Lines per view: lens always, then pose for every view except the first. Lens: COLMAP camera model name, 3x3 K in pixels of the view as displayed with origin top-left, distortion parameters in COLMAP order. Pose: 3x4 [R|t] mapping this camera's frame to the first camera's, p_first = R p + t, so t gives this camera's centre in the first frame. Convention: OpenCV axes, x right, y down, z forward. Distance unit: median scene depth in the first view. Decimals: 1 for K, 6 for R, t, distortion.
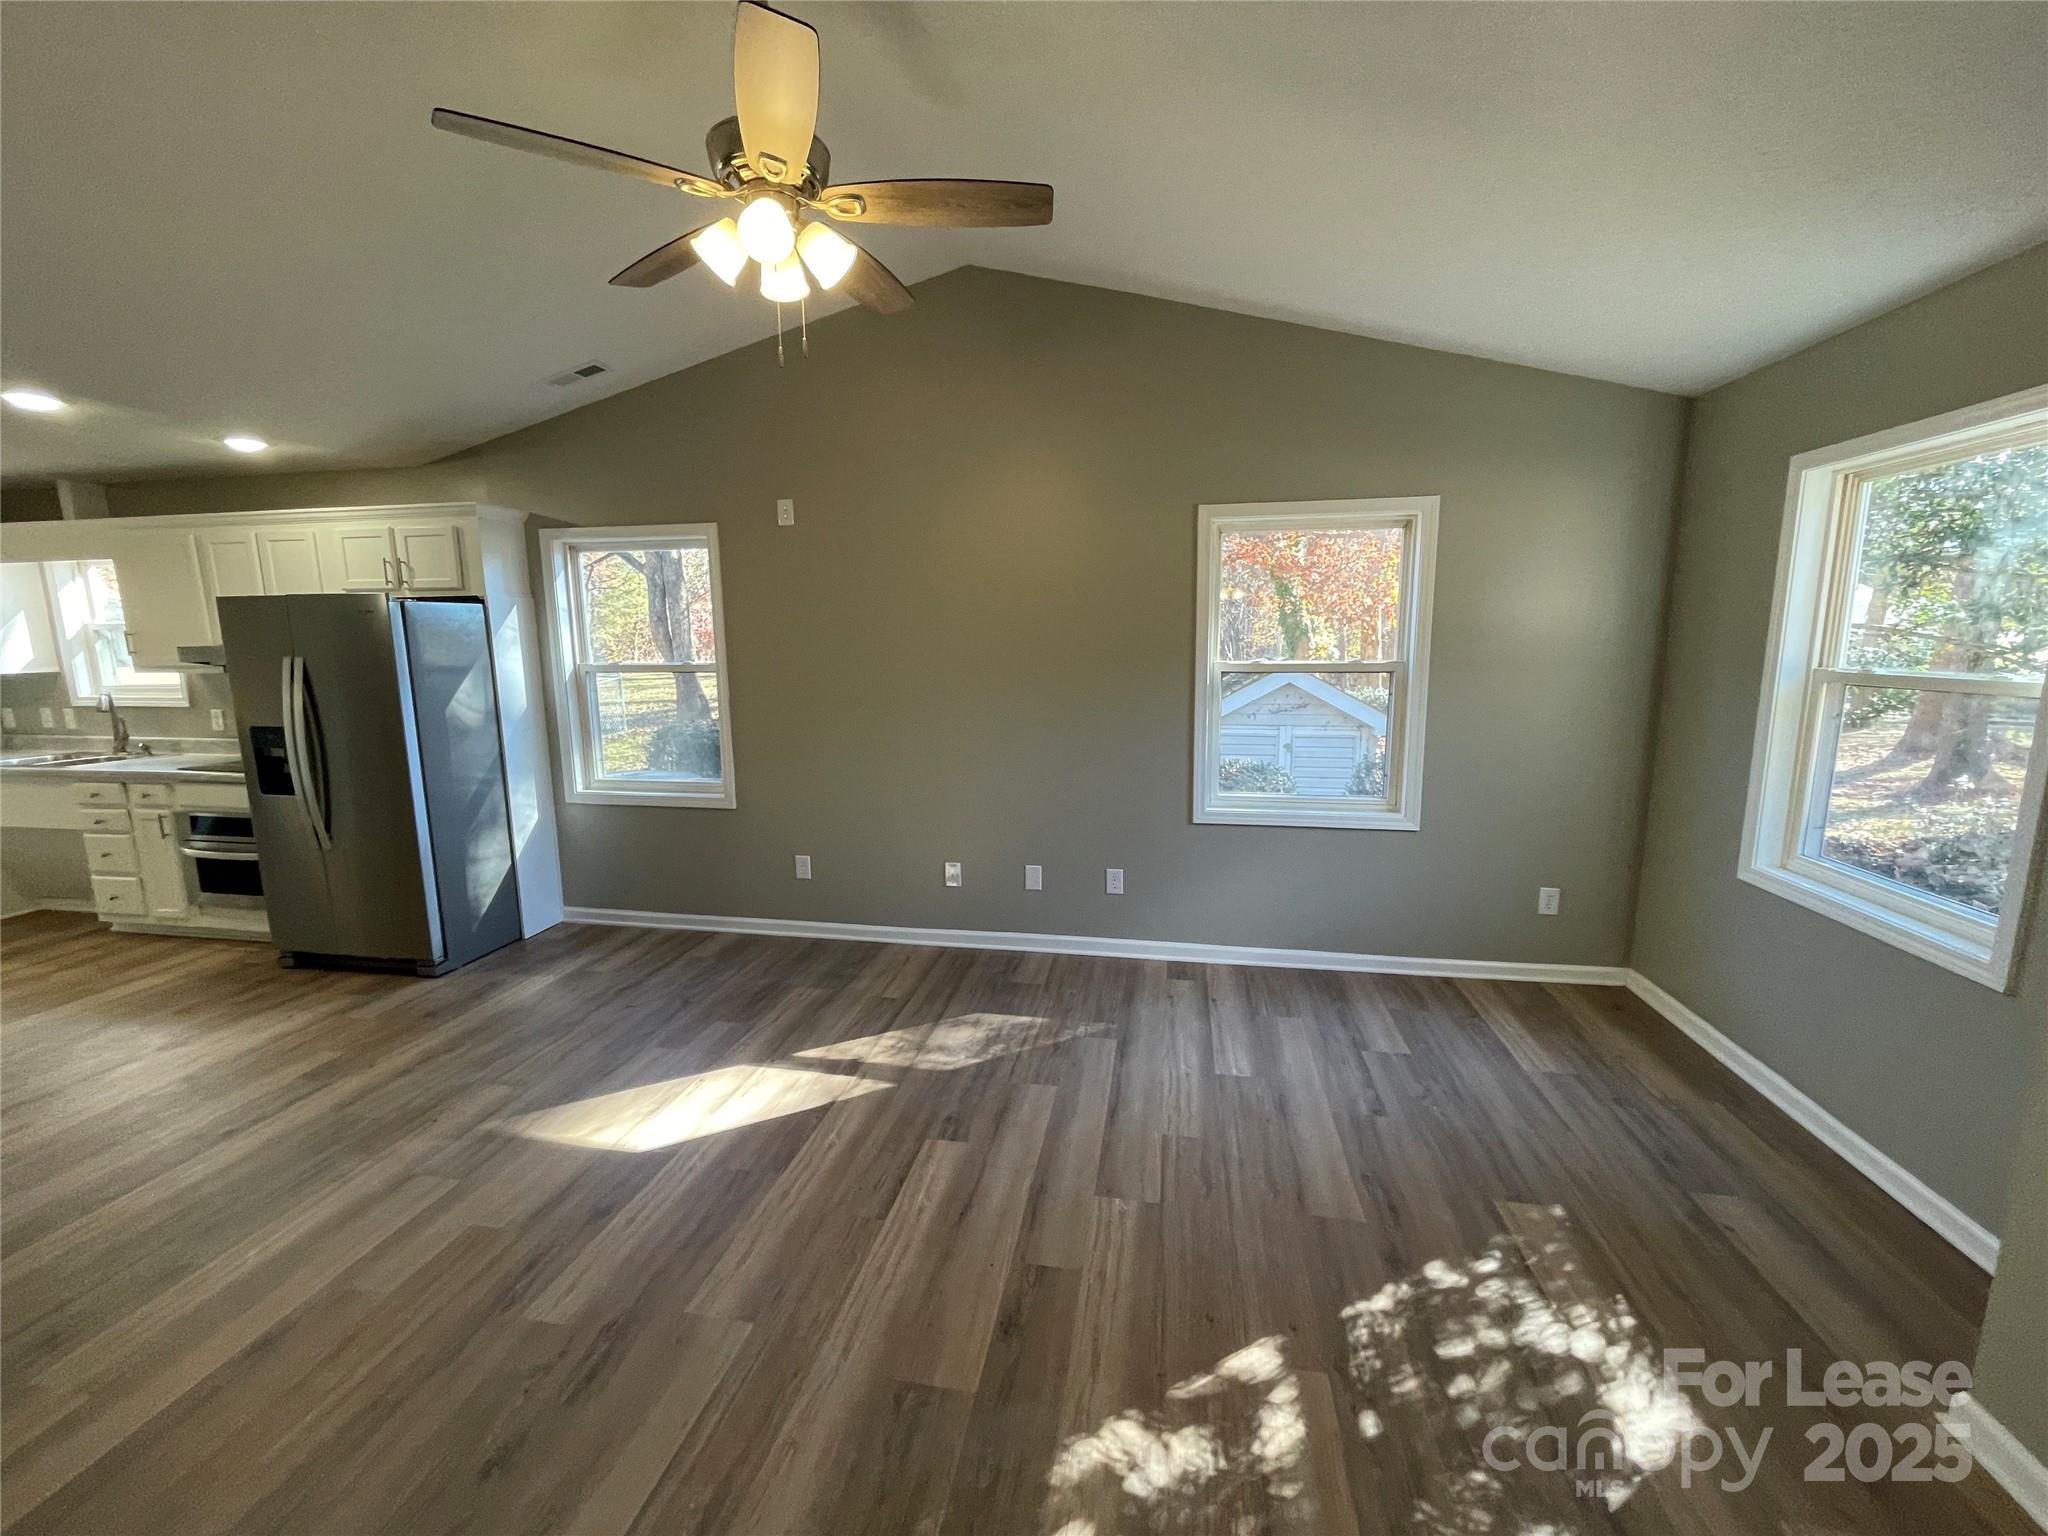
lens RADIAL K [[833.4, 0, 1039.5], [0, 833.4, 772.5], [0, 0, 1]] dist [-0.006960, -0.000041]
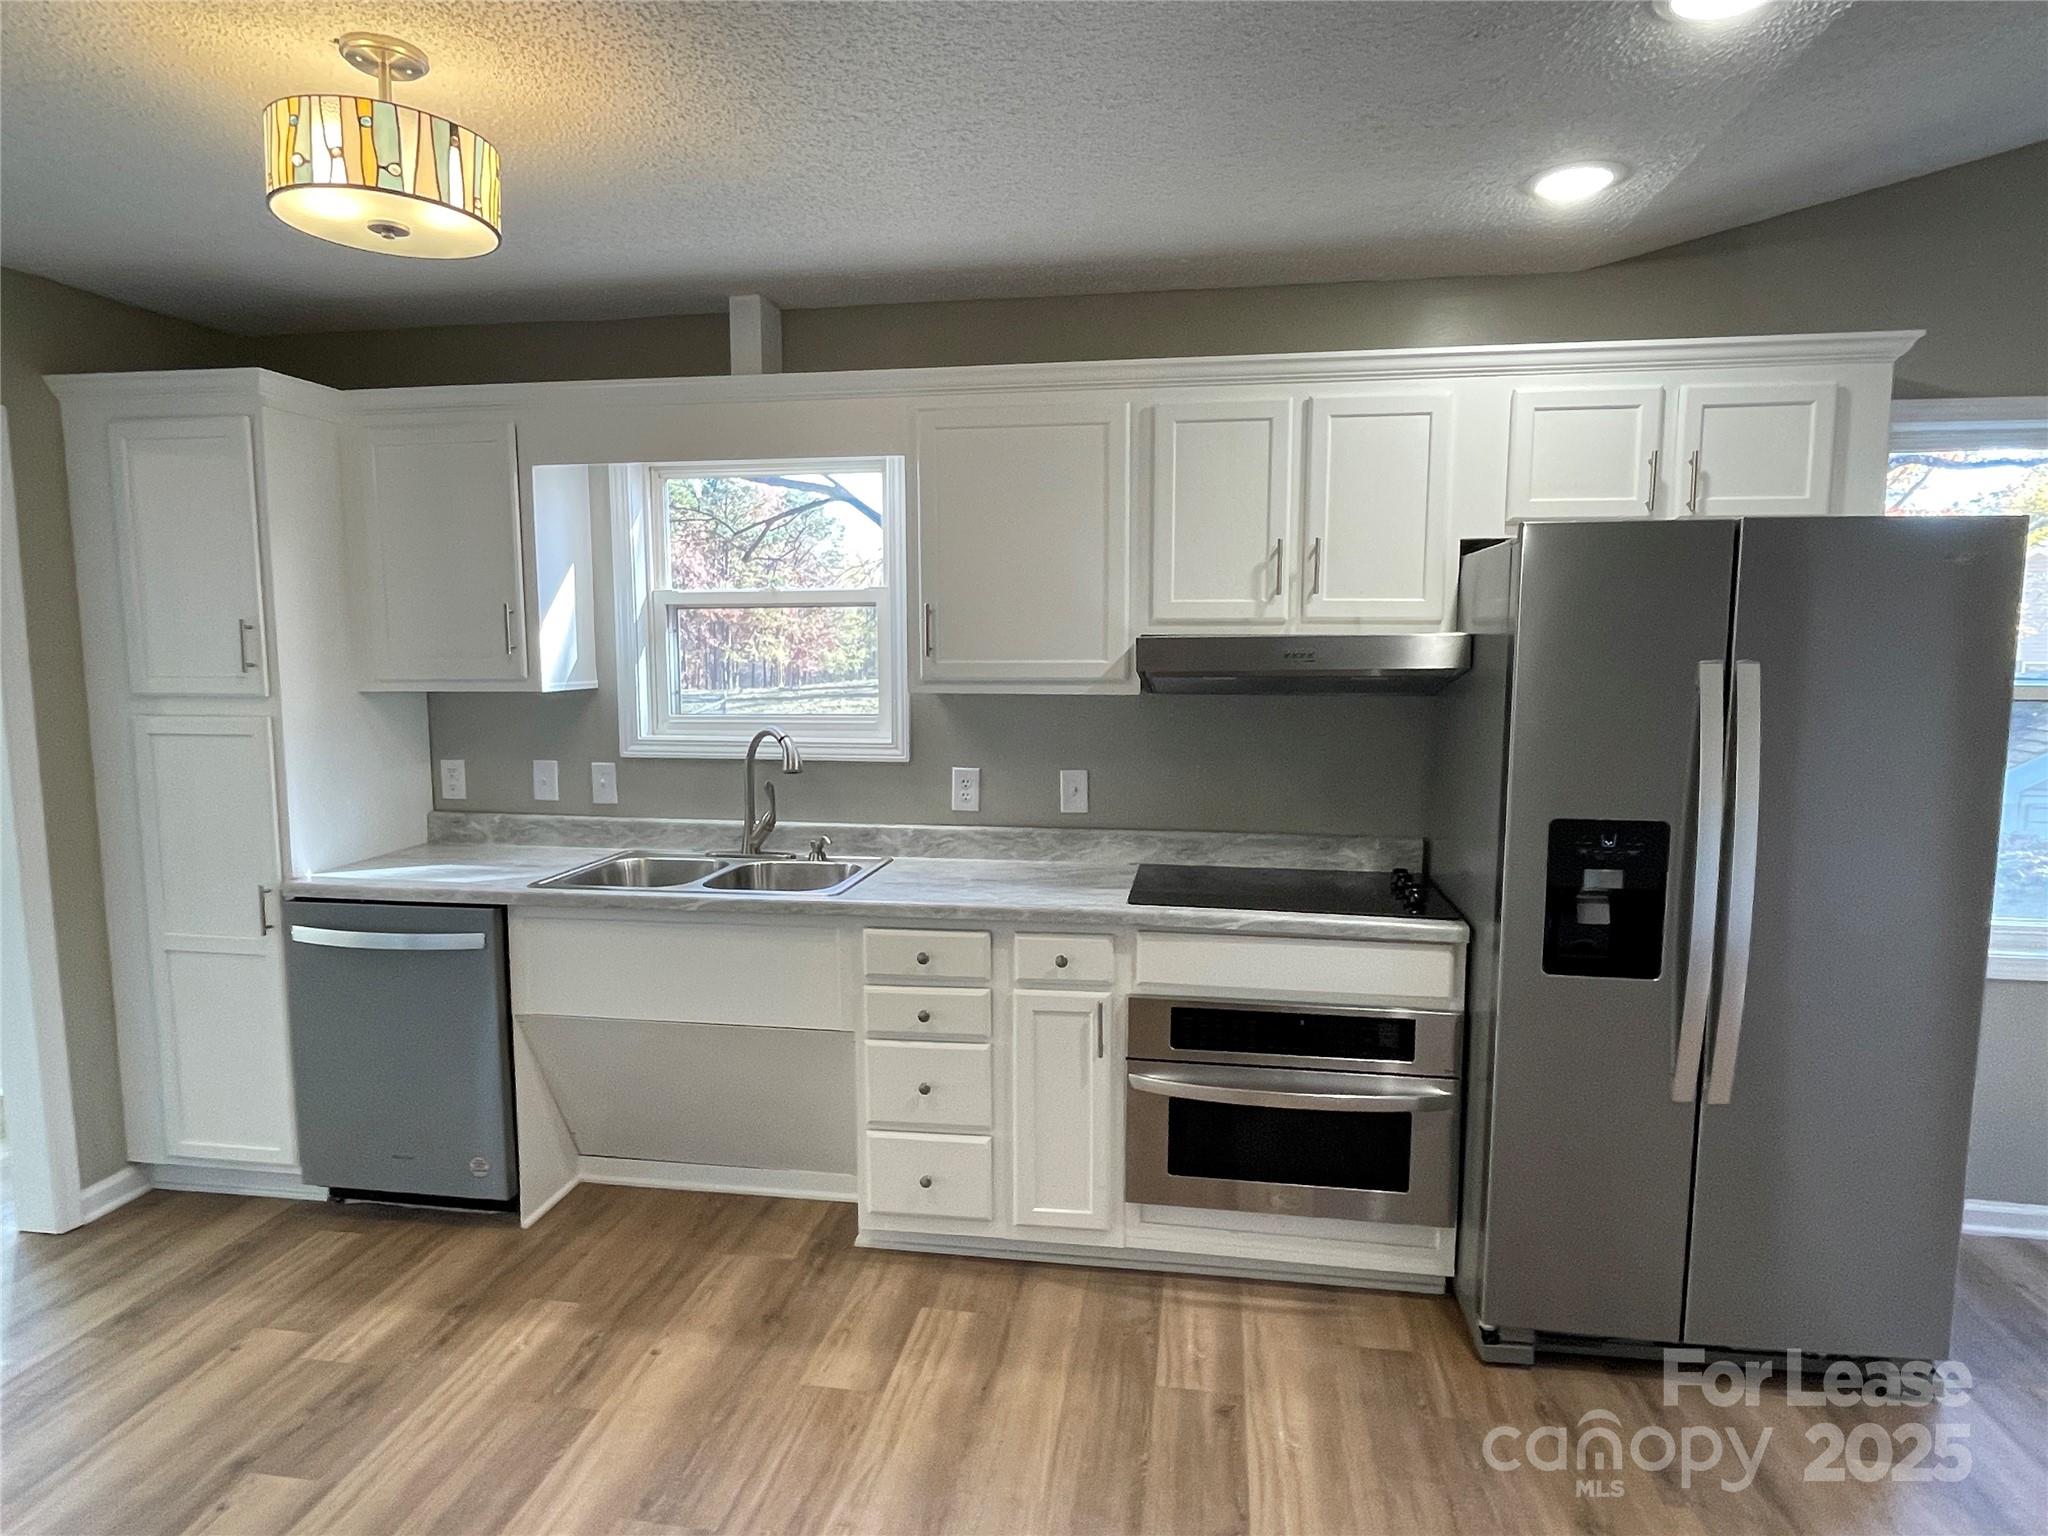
lens RADIAL K [[1211.6, 0, 1023.3], [0, 1211.6, 765.3], [0, 0, 1]] dist [-0.006072, 0.000815]
pose [[0.999884, 0.005262, 0.014276, -1.108001], [-0.004402, 0.998213, -0.059588, -0.040010], [-0.014564, 0.059518, 0.998121, 0.325168]]
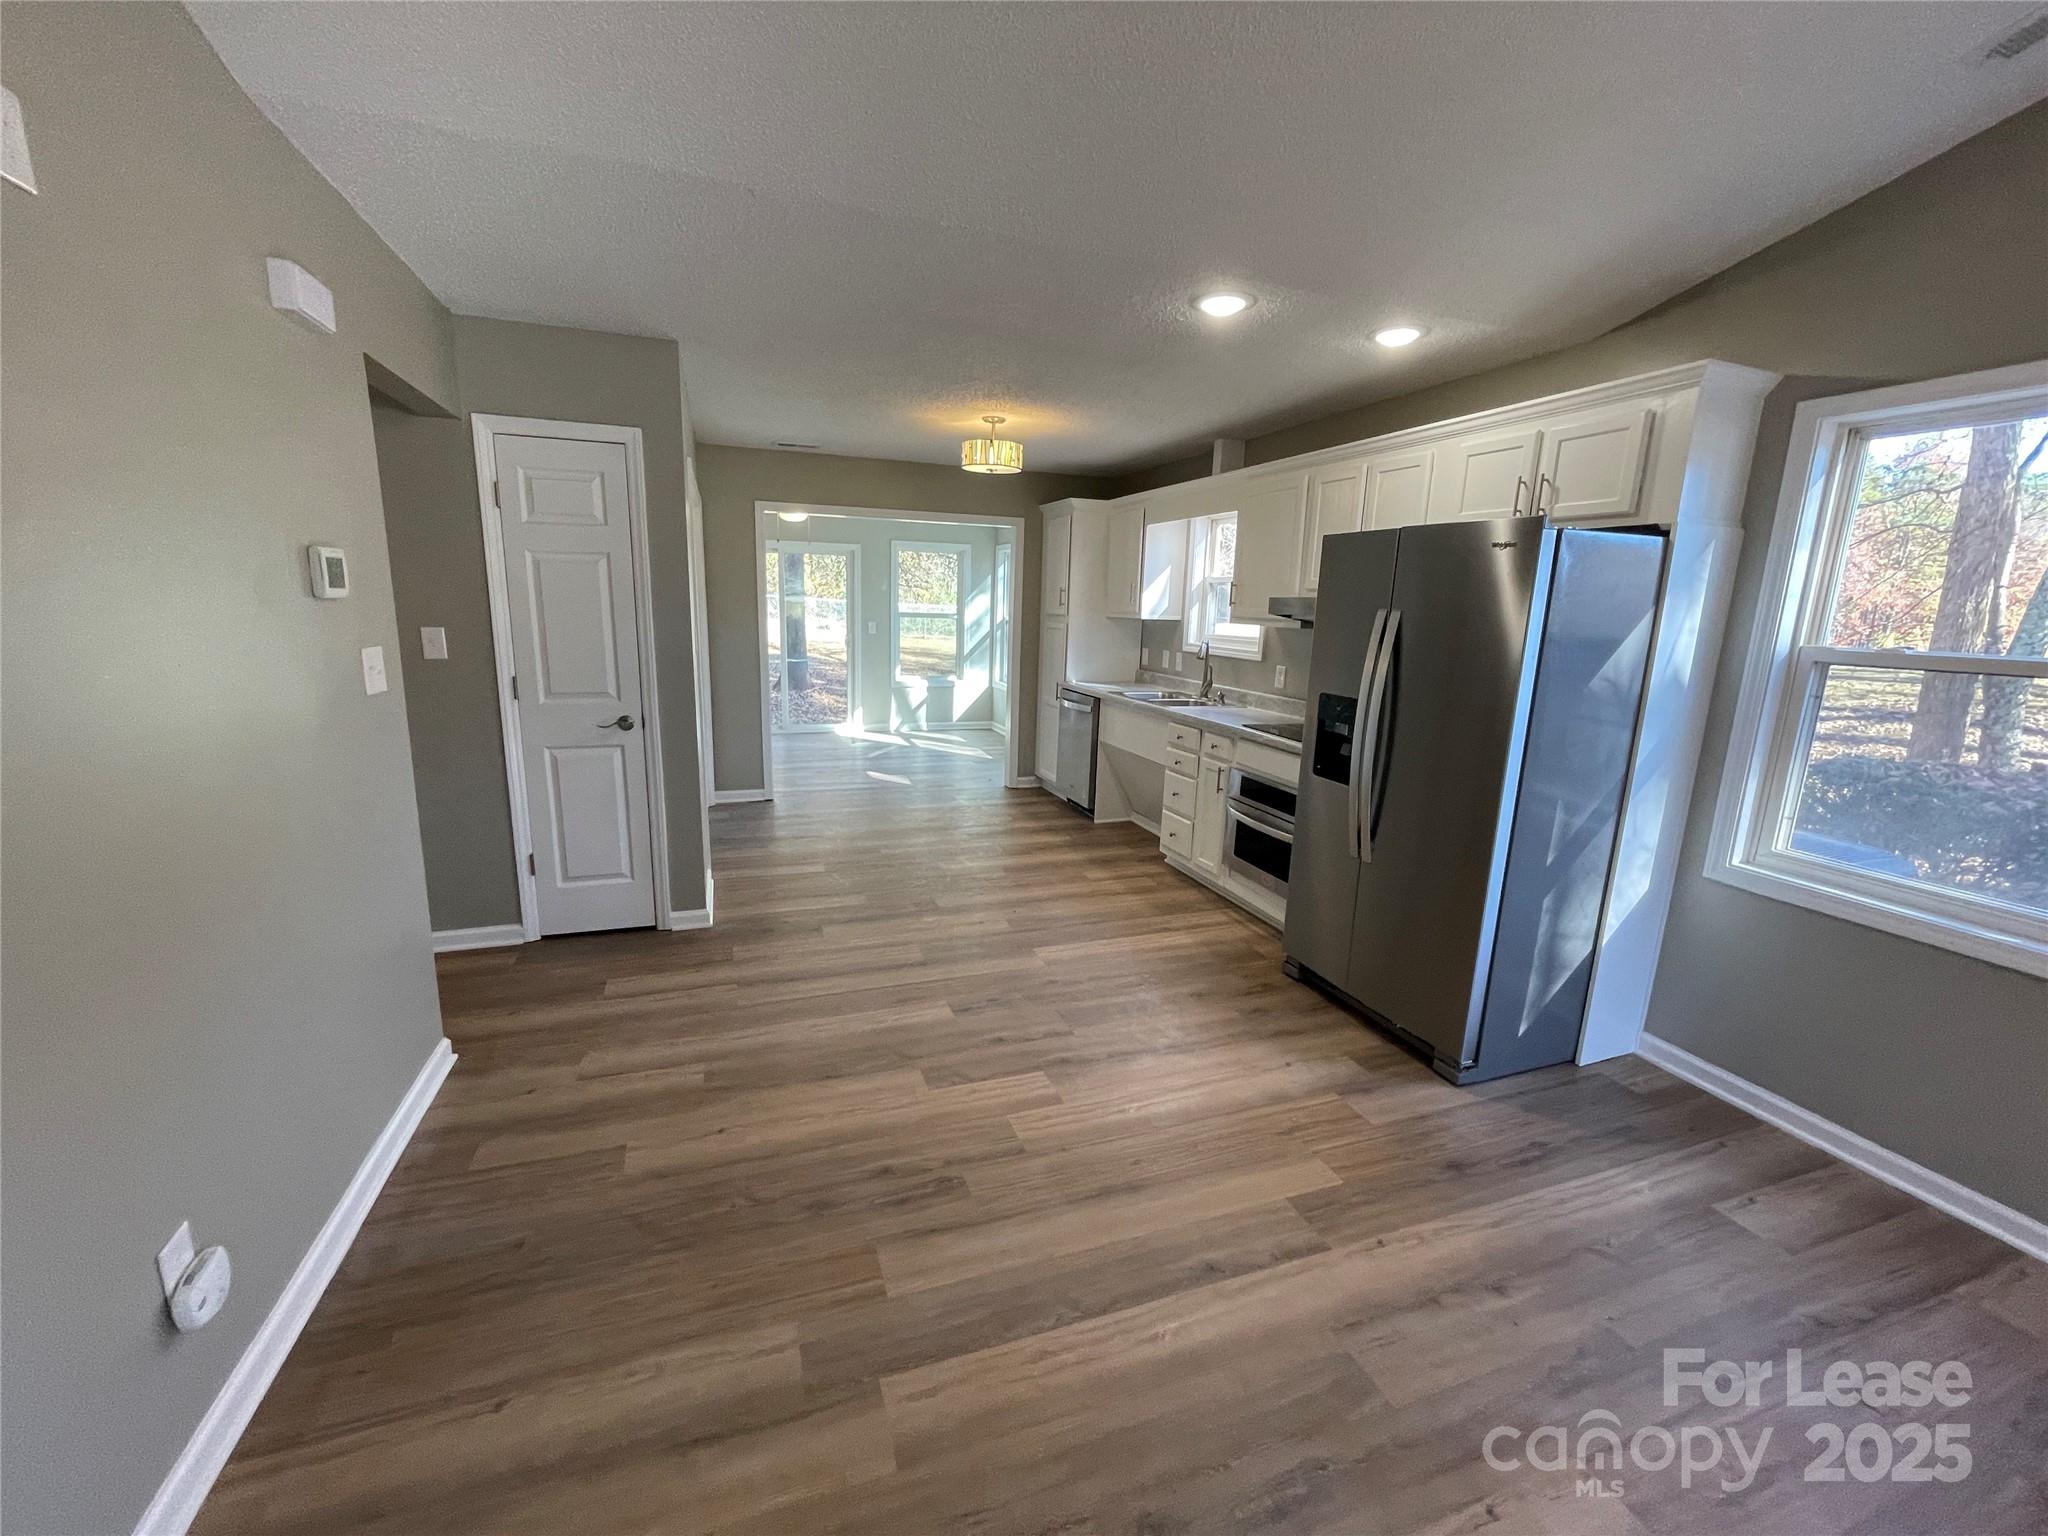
lens RADIAL K [[833.4, 0, 1022.0], [0, 833.4, 773.2], [0, 0, 1]] dist [-0.006960, -0.000041]
pose [[0.495186, 0.198050, -0.845912, -0.340406], [-0.175256, 0.976425, 0.126014, -0.026585], [0.850927, 0.085851, 0.518221, 0.285043]]
